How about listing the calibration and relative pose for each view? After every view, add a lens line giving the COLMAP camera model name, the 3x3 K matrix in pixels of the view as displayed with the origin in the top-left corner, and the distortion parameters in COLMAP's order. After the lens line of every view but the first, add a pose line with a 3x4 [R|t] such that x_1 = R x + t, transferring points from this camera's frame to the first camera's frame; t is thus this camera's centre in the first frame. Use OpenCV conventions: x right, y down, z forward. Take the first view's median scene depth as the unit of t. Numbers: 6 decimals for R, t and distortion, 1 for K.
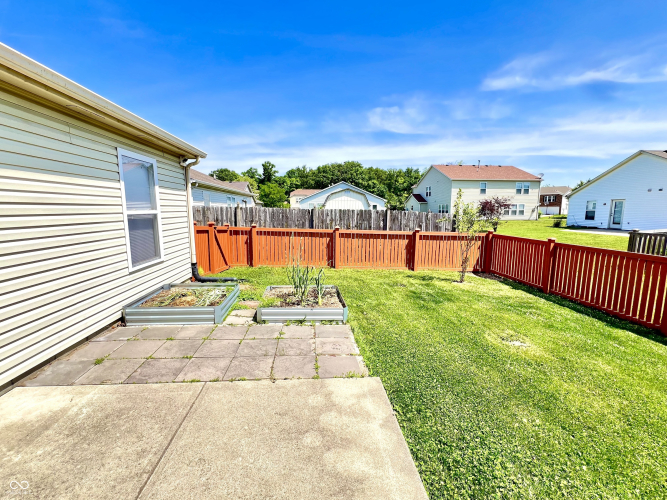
lens RADIAL K [[295.7, 0, 333.8], [0, 295.7, 250.2], [0, 0, 1]] dist [-0.003088, 0.000426]
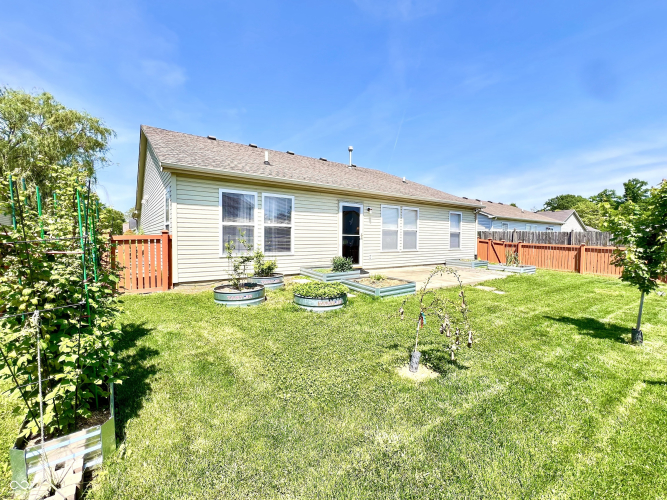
lens RADIAL K [[295.7, 0, 331.0], [0, 295.7, 250.4], [0, 0, 1]] dist [-0.003088, 0.000426]
pose [[0.515589, 0.033149, -0.856195, 0.552951], [-0.122379, 0.991856, -0.035293, 0.141951], [0.848052, 0.122977, 0.515446, -0.682946]]
